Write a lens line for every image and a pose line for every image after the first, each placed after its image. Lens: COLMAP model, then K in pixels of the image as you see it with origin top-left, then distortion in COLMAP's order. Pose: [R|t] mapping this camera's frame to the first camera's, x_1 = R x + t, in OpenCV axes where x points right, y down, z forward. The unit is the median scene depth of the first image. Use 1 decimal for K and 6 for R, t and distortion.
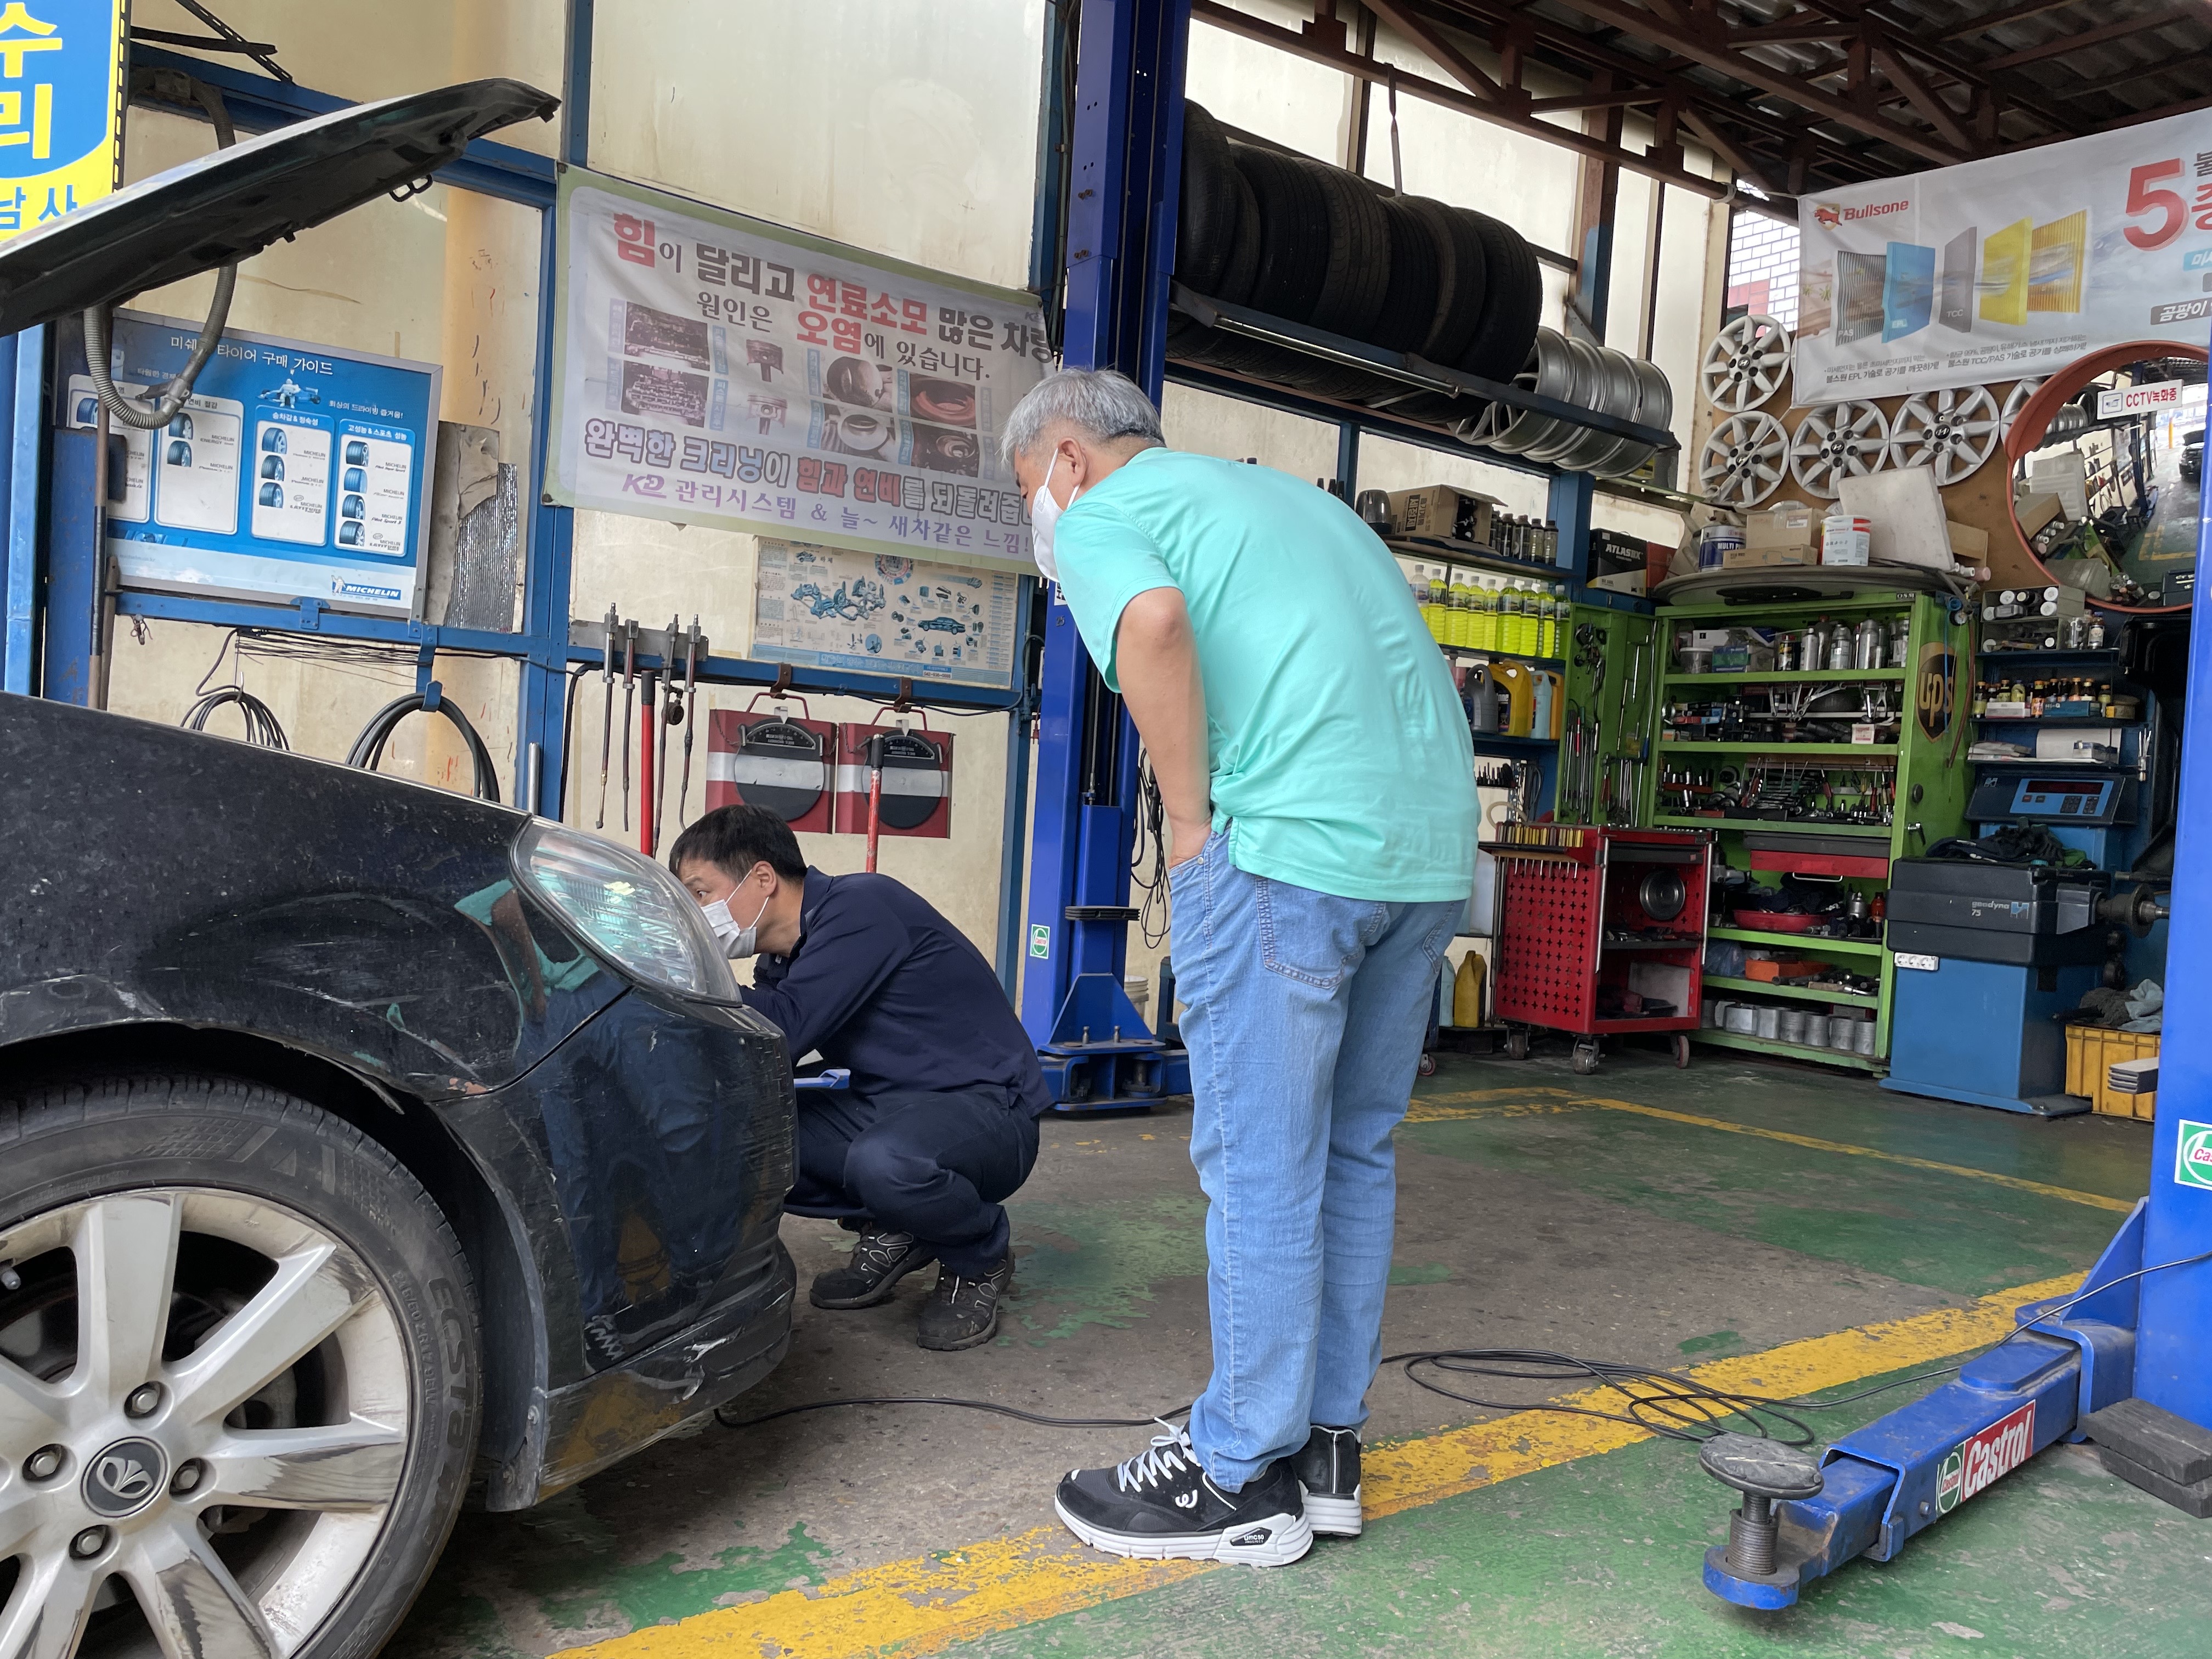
lens RADIAL K [[1715.0, 0, 1105.8], [0, 1715.0, 831.2], [0, 0, 1]] dist [-0.014336, -0.012930]
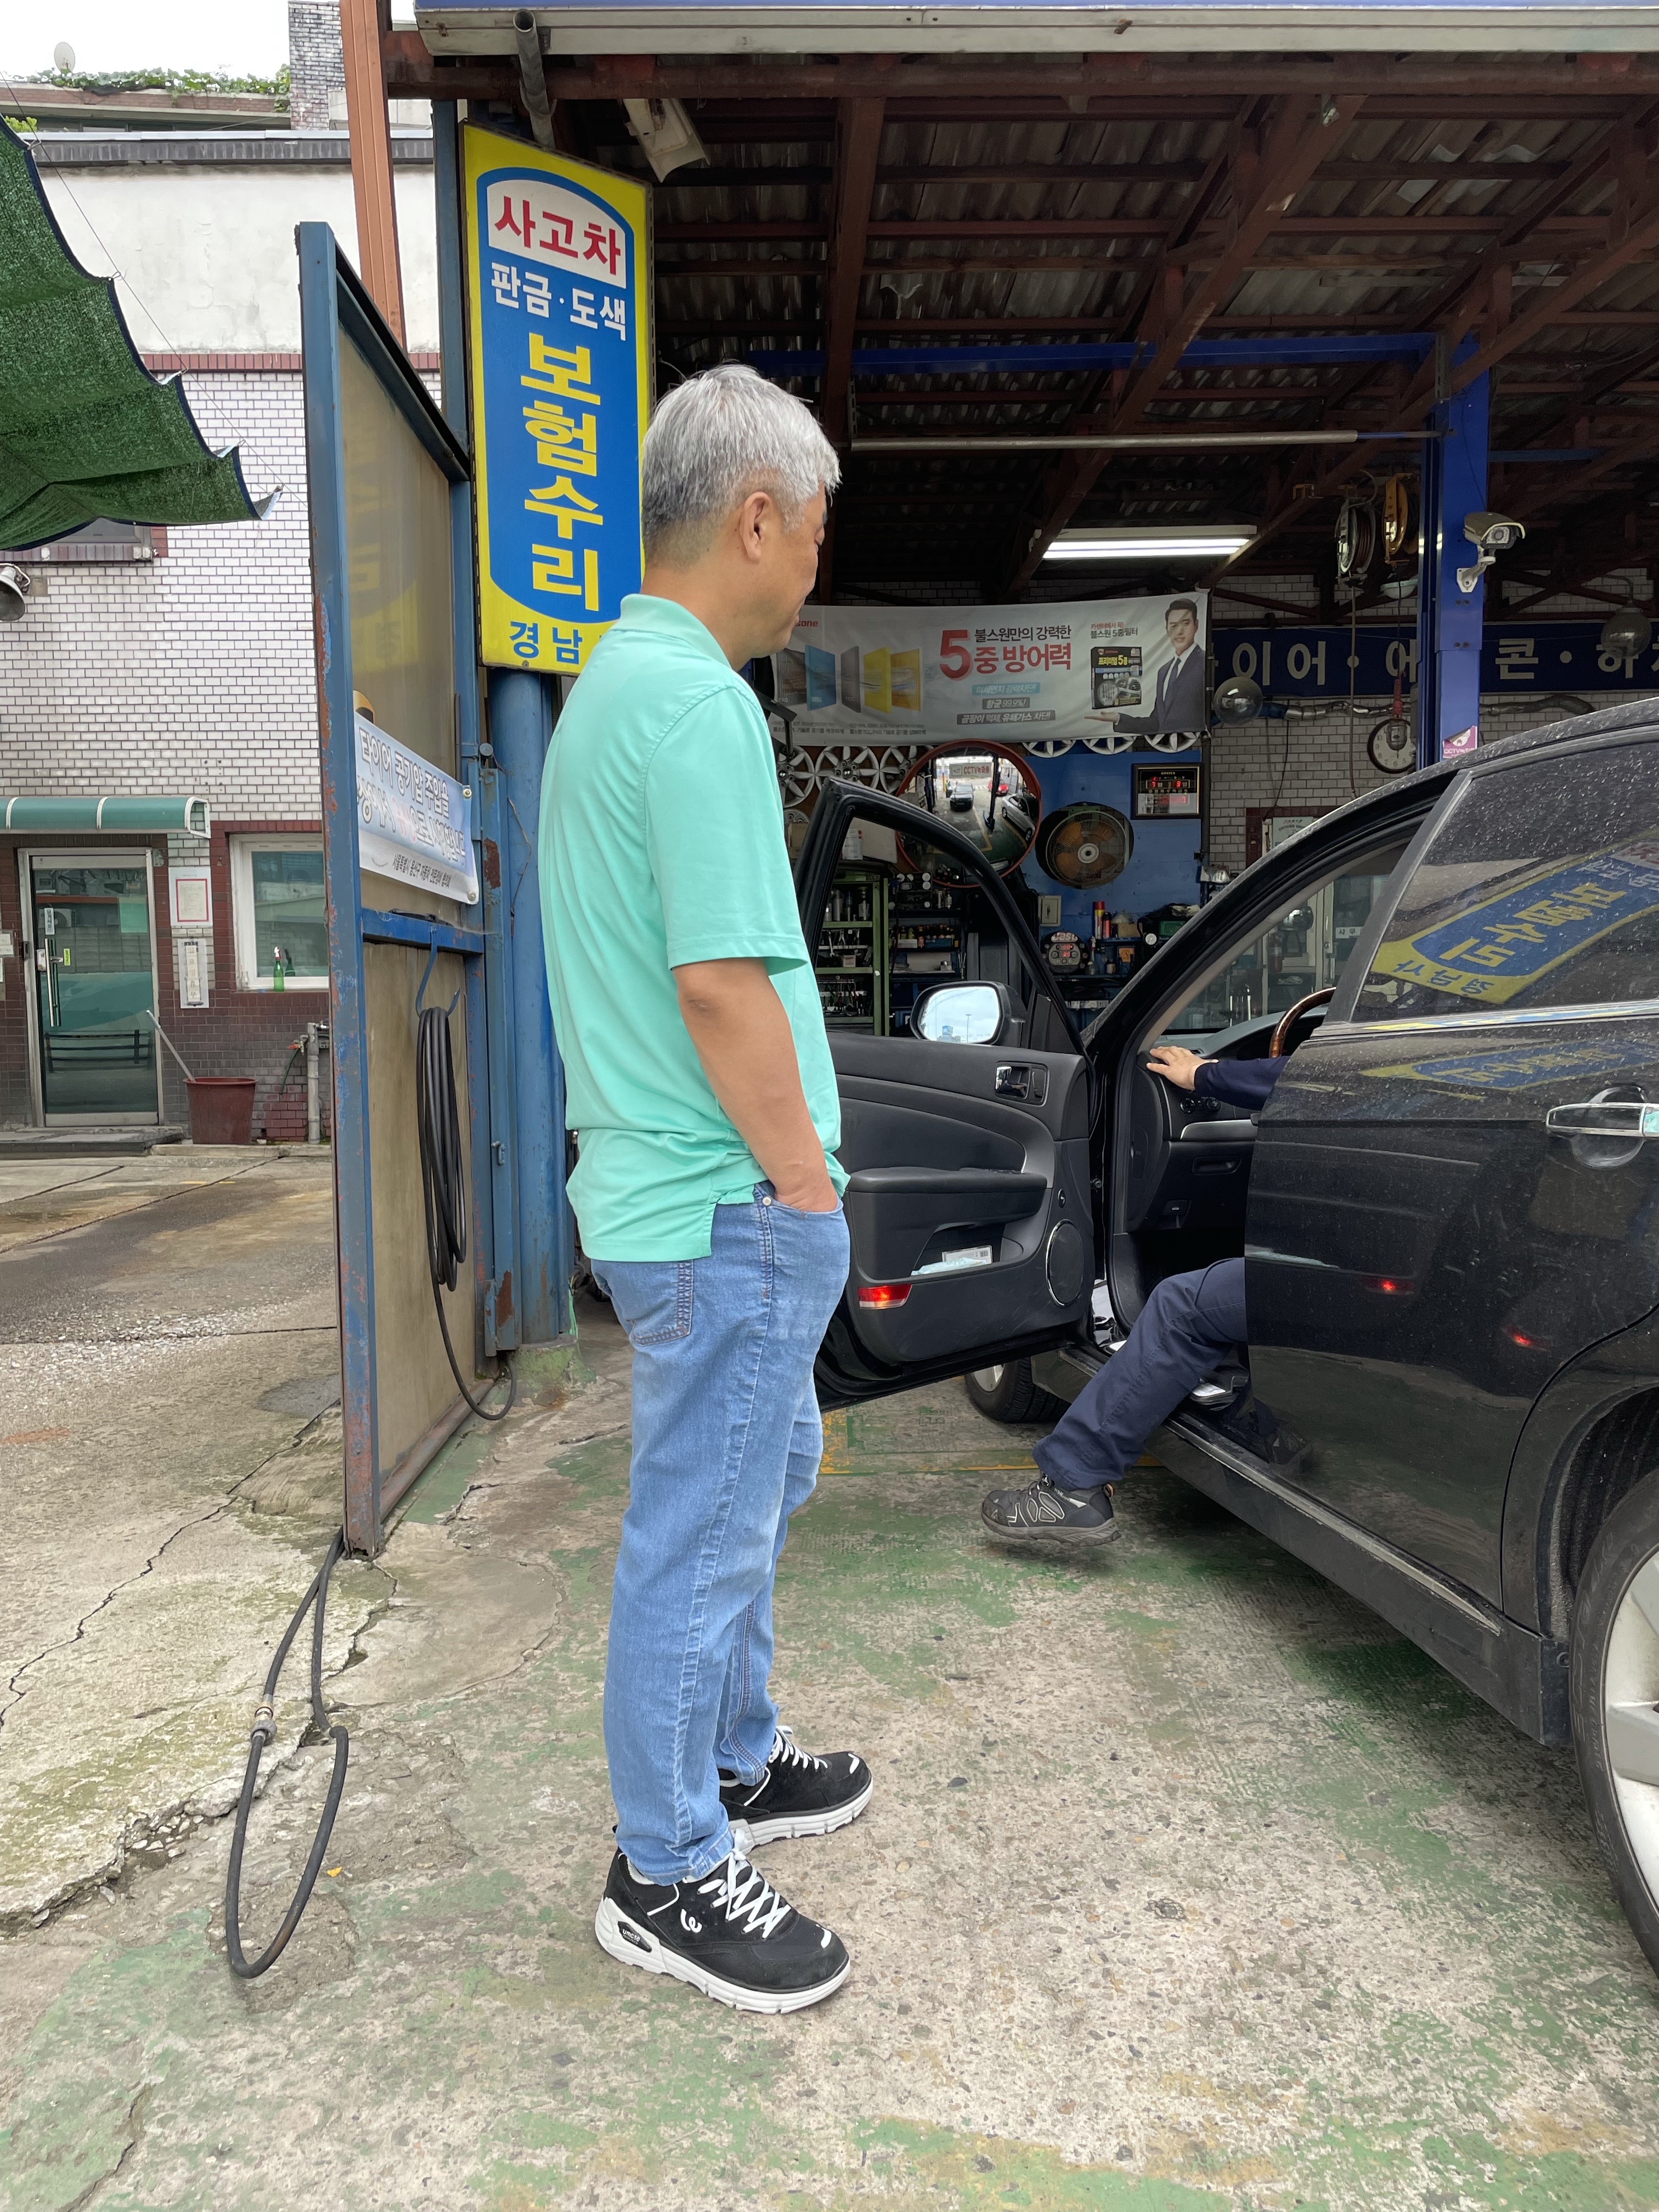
lens RADIAL K [[1715.0, 0, 830.5], [0, 1715.0, 1112.6], [0, 0, 1]] dist [-0.014336, -0.012930]
pose [[0.581393, -0.120001, 0.804725, -0.929039], [0.066599, 0.992764, 0.099926, -0.082673], [-0.810893, -0.004502, 0.585178, 0.064602]]
